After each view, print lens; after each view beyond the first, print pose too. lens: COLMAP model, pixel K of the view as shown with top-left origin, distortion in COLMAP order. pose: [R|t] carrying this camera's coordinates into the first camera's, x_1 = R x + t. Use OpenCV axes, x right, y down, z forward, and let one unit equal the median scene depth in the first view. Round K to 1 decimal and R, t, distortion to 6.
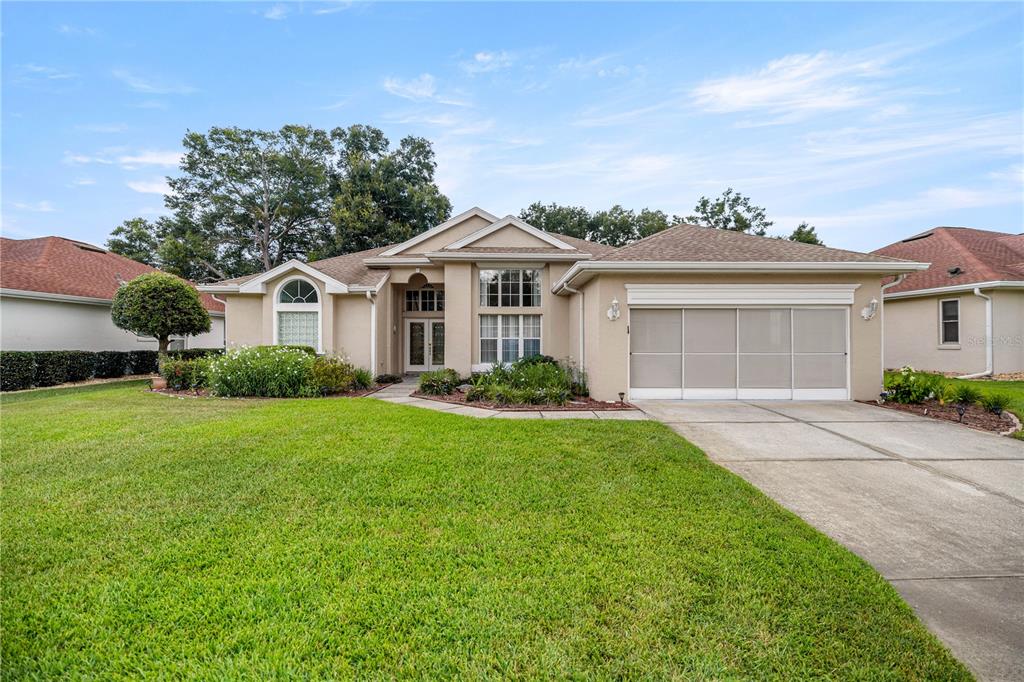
lens RADIAL K [[437.8, 0, 512.4], [0, 437.8, 342.7], [0, 0, 1]] dist [0.005247, 0.000172]
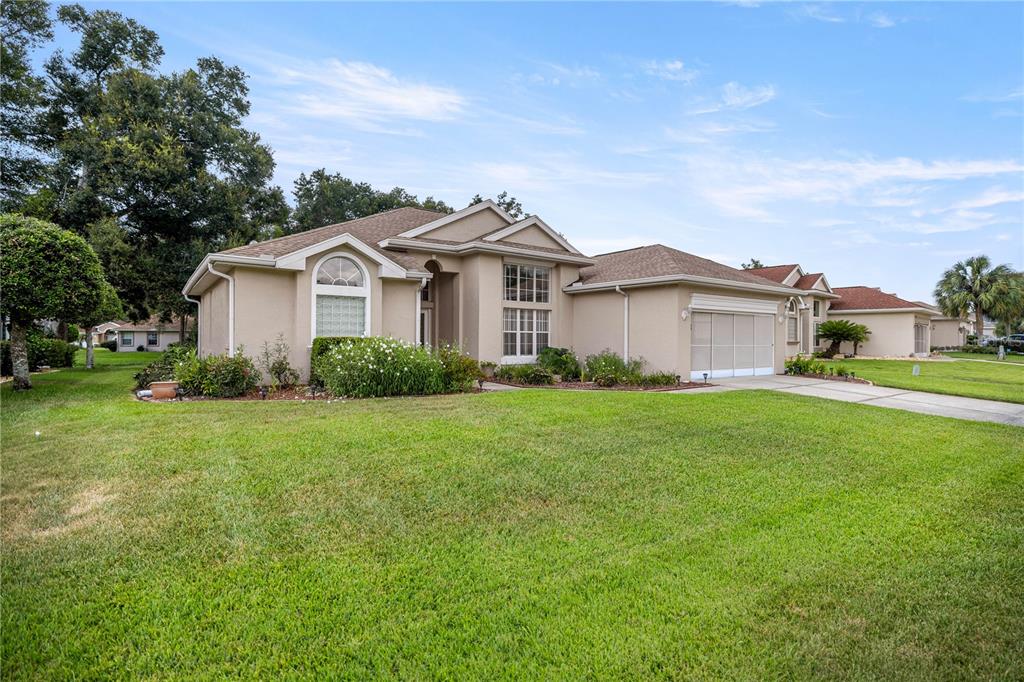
lens RADIAL K [[485.4, 0, 514.1], [0, 485.4, 336.8], [0, 0, 1]] dist [-0.000383, -0.000510]
pose [[0.821324, 0.007019, 0.570418, -0.688088], [-0.008681, 0.999962, 0.000195, 0.001714], [-0.570395, -0.005112, 0.821354, 0.062742]]
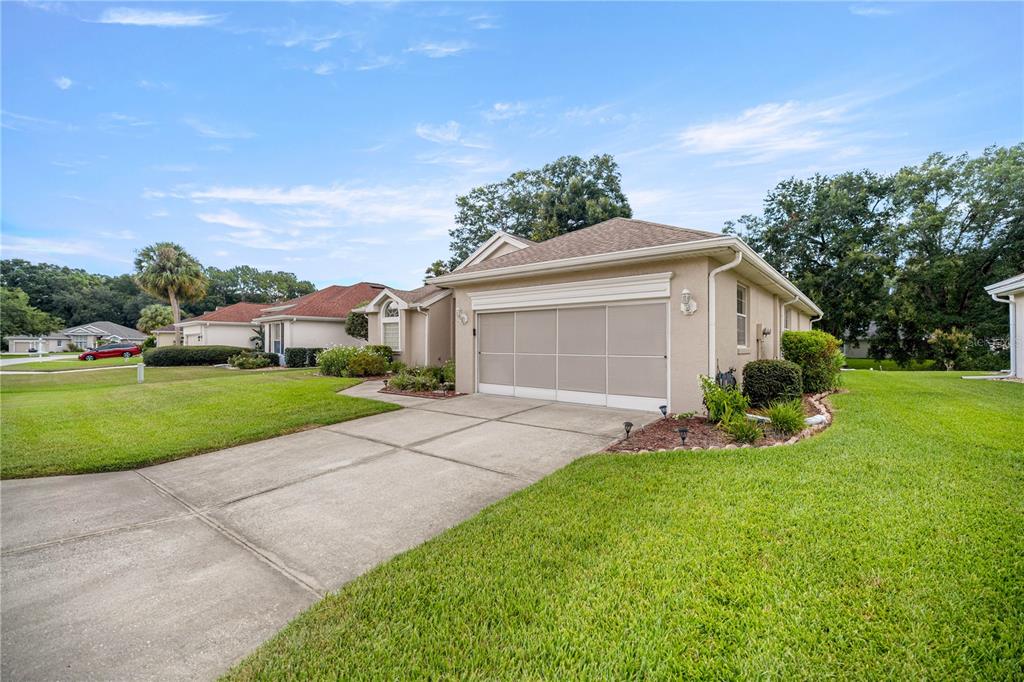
lens RADIAL K [[426.7, 0, 514.4], [0, 426.7, 339.3], [0, 0, 1]] dist [-0.000634, 0.000170]
pose [[0.769040, -0.004862, -0.639182, 0.707609], [-0.003221, 0.999929, -0.011482, 0.001160], [0.639192, 0.010890, 0.768970, 0.137132]]
